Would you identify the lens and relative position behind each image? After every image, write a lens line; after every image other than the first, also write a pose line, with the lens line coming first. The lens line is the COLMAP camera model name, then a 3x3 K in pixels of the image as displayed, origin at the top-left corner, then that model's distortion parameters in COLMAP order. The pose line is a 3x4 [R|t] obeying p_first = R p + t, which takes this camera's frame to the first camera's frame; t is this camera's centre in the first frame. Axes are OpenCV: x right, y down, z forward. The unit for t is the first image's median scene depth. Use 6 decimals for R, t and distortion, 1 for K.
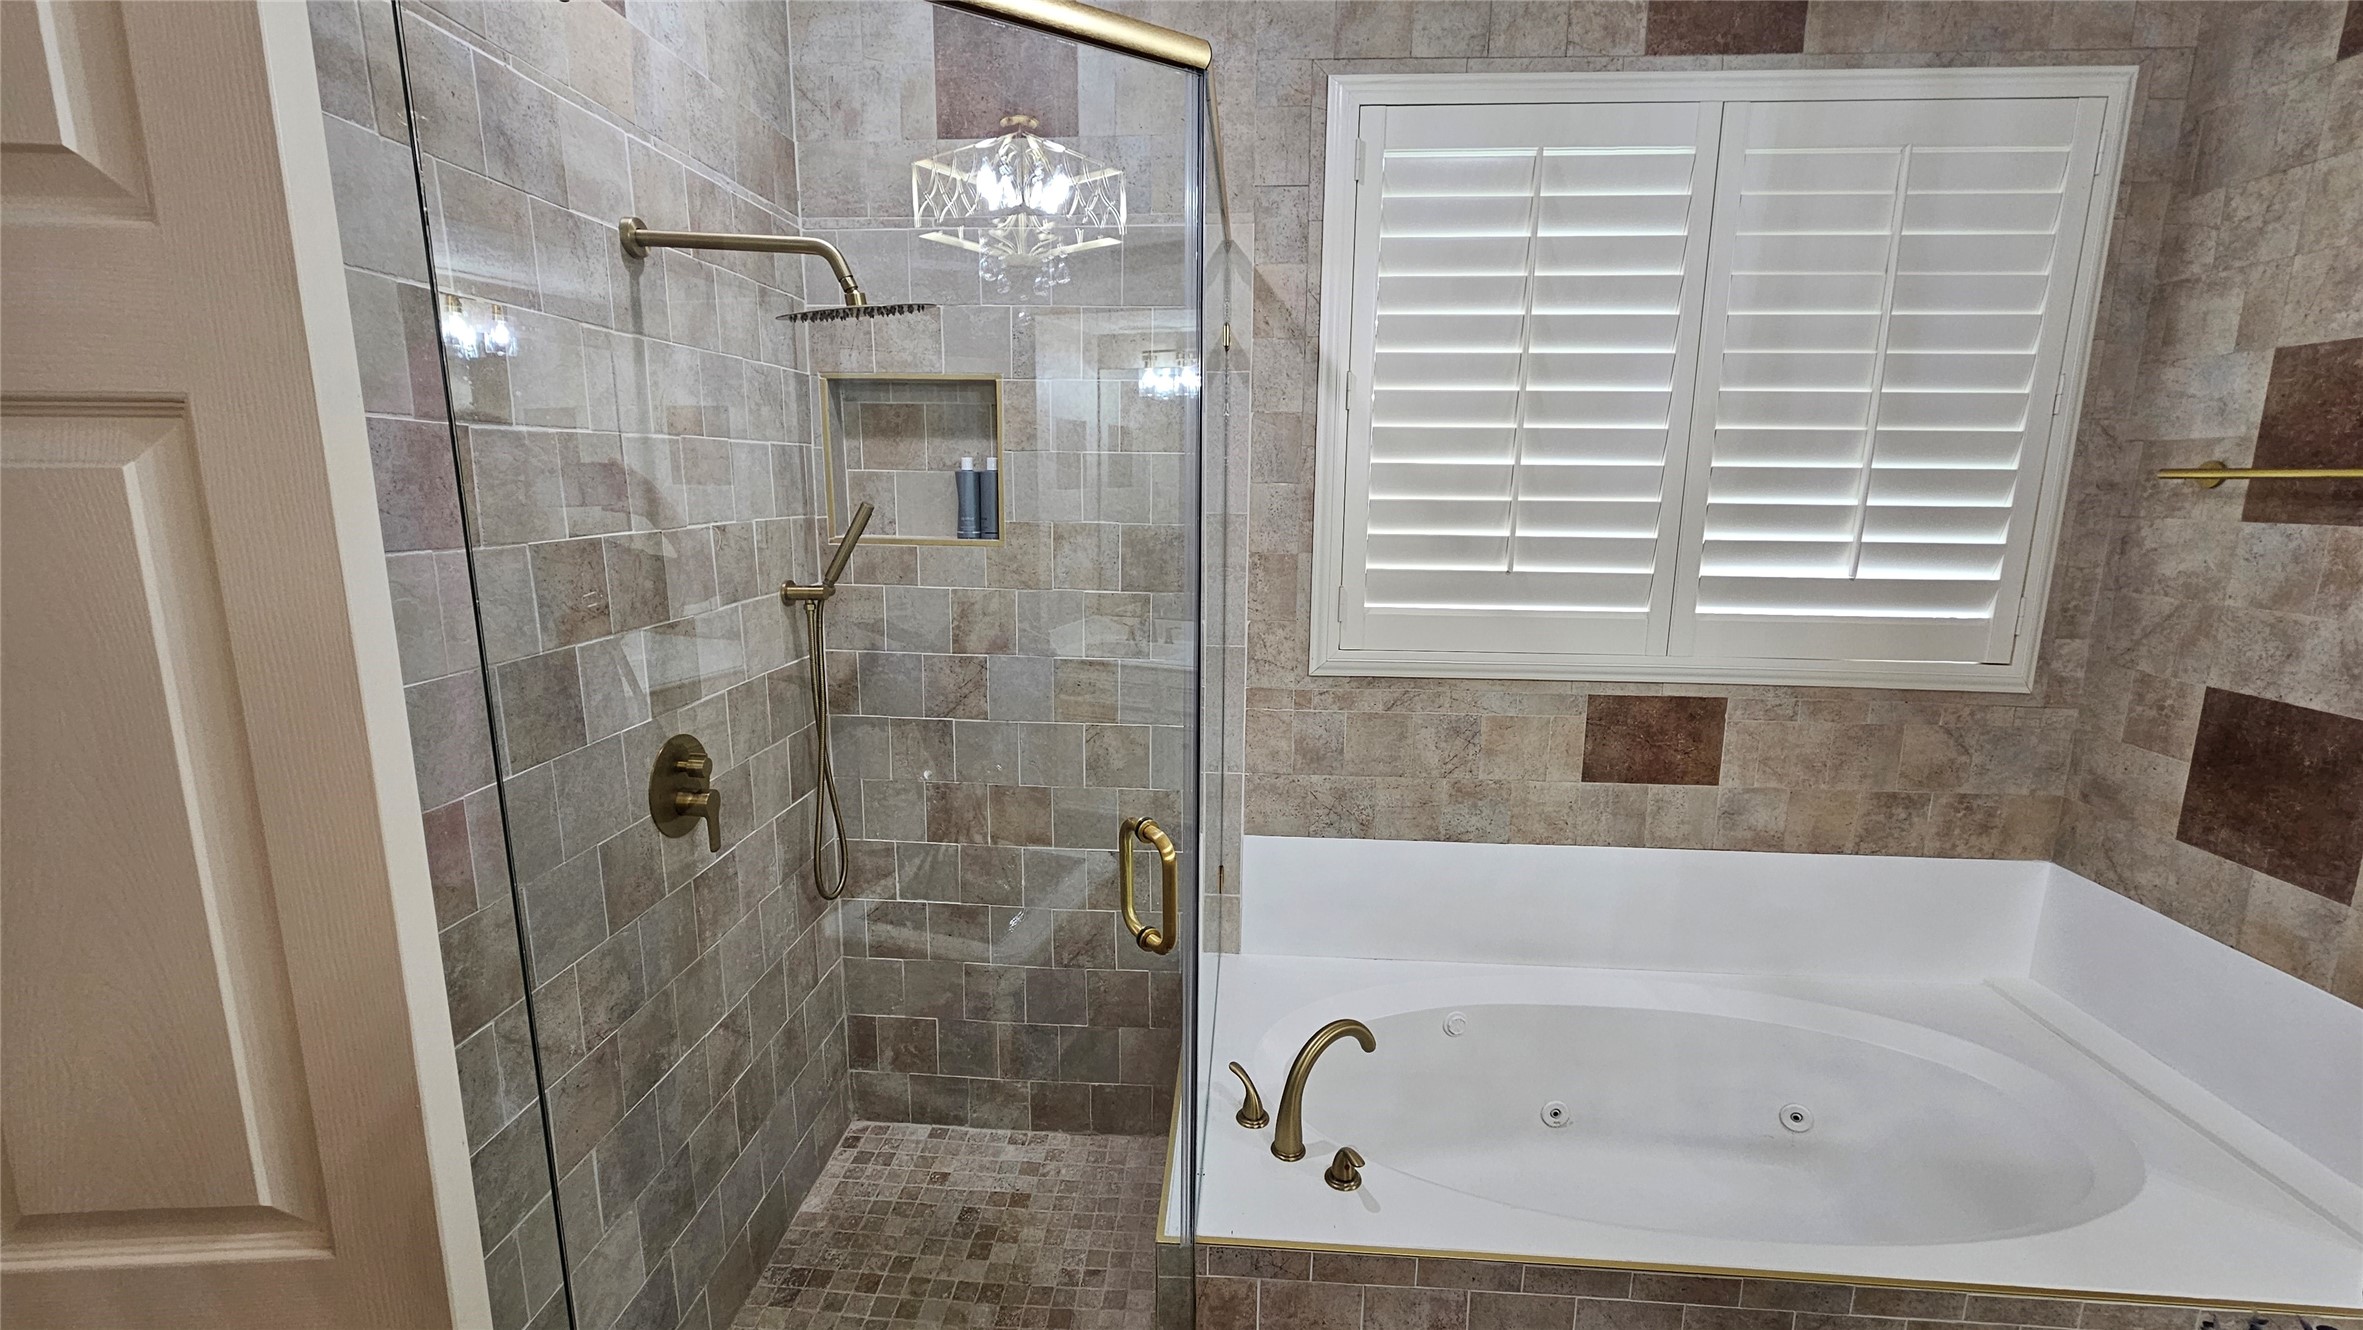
lens RADIAL K [[958.4, 0, 1185.1], [0, 958.4, 660.4], [0, 0, 1]] dist [-0.002221, -0.001055]
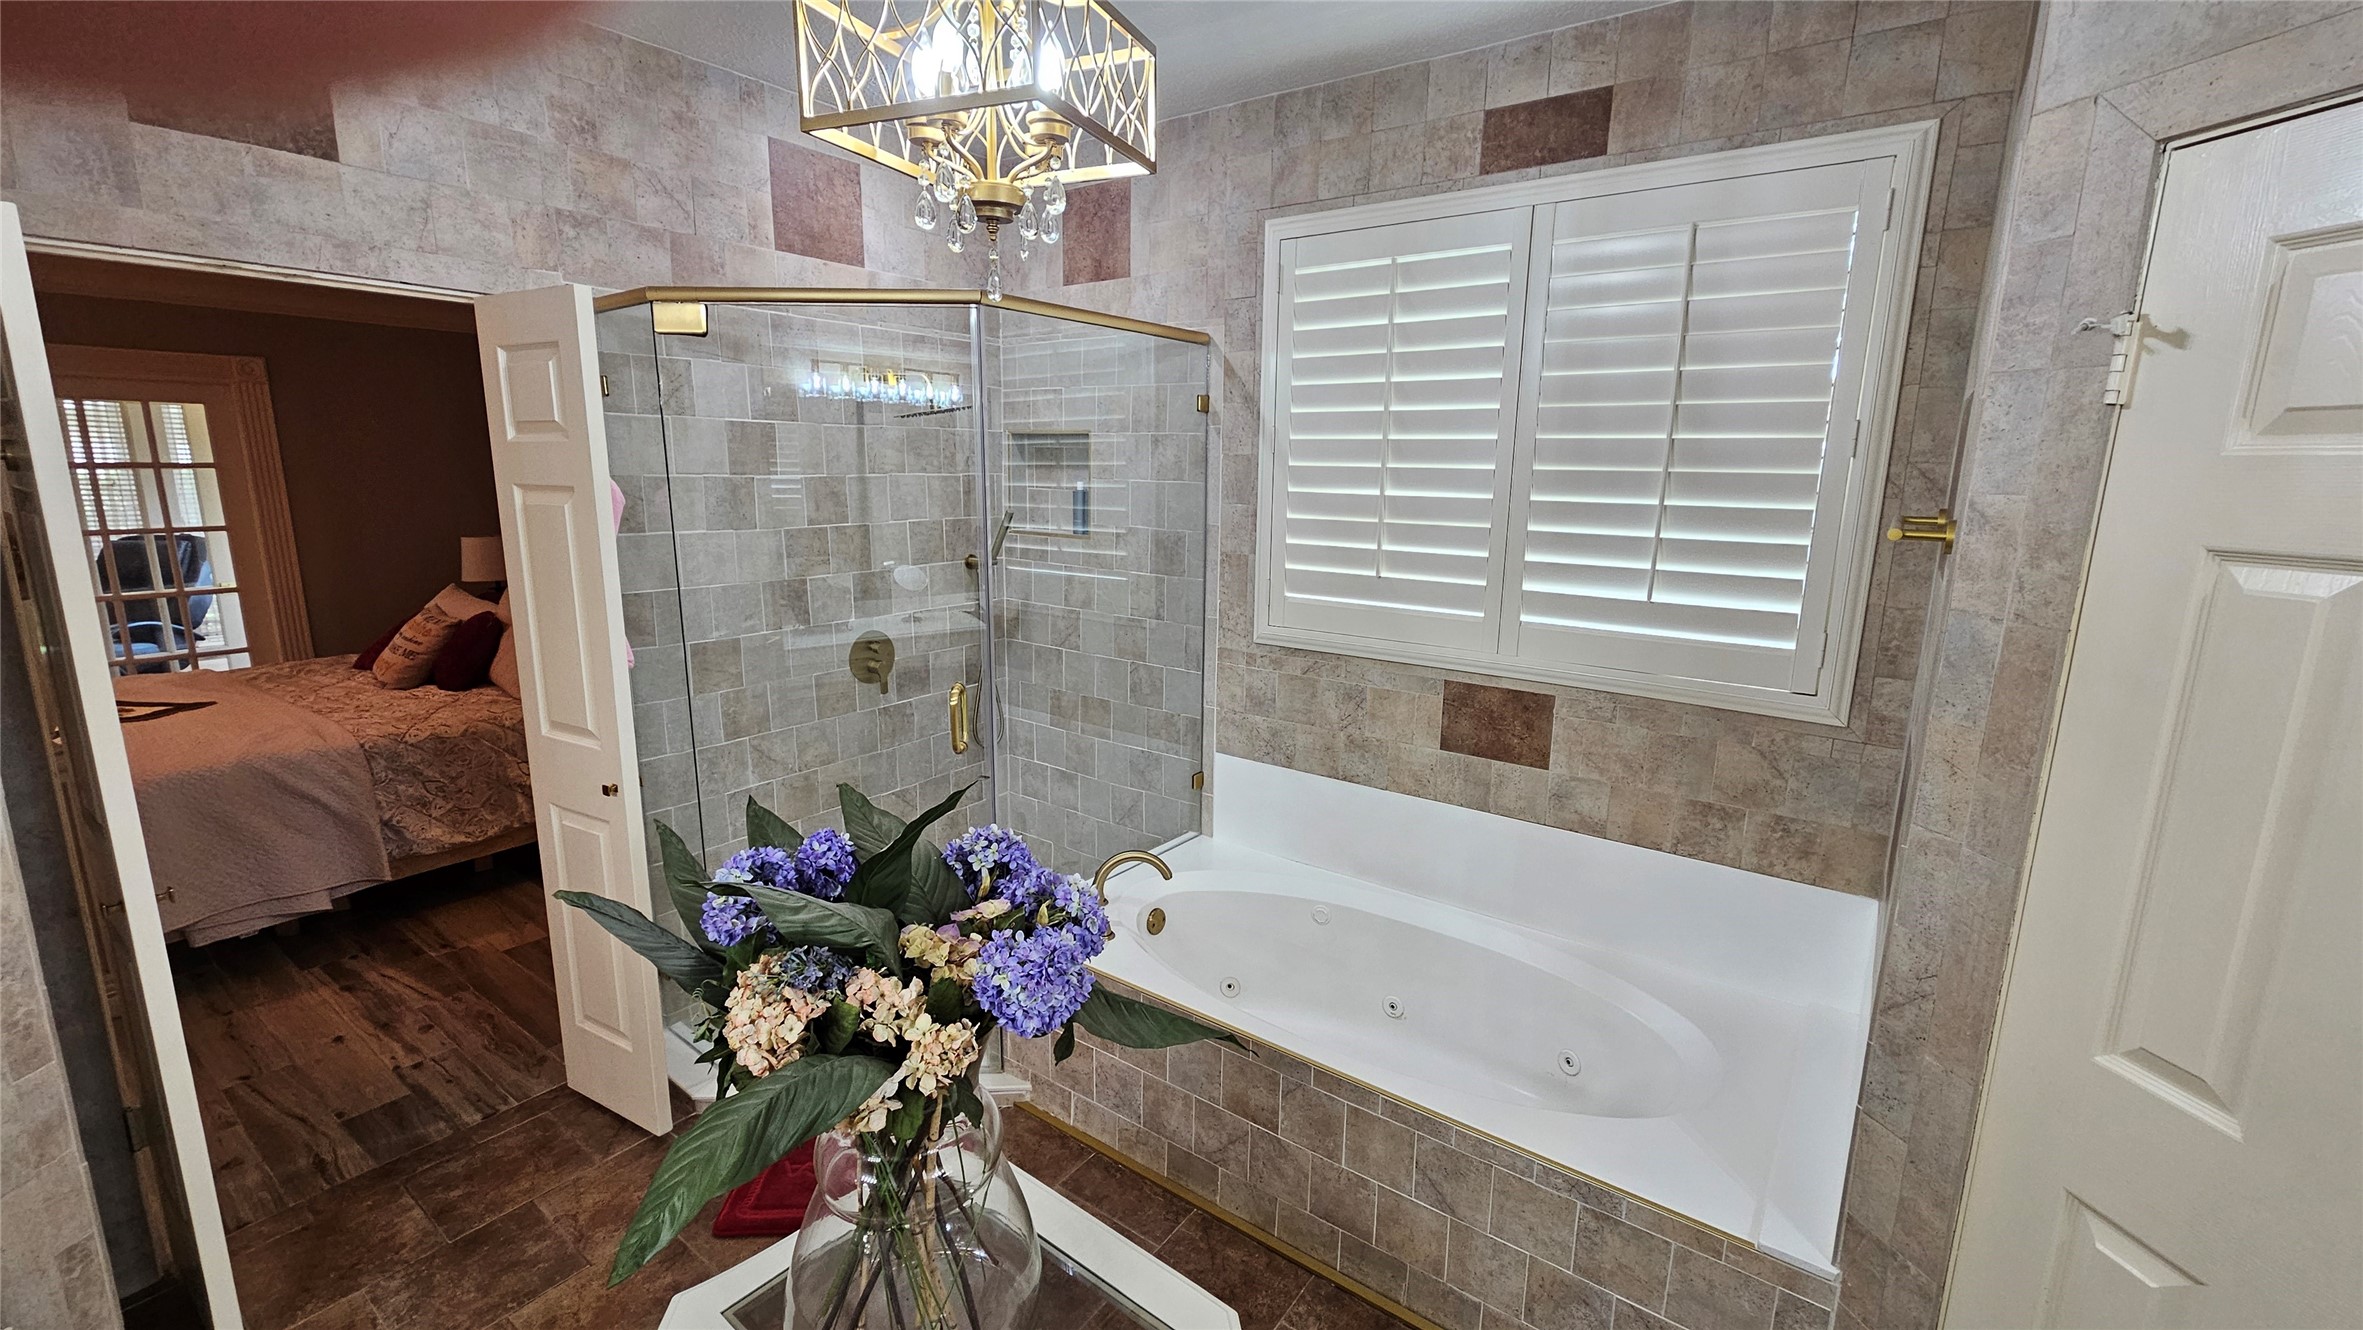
lens RADIAL K [[958.4, 0, 1174.2], [0, 958.4, 657.8], [0, 0, 1]] dist [-0.002221, -0.001055]
pose [[0.844744, 0.109121, -0.523927, 0.797635], [-0.103838, 0.993807, 0.039563, -0.005494], [0.525000, 0.020983, 0.850844, -0.253259]]
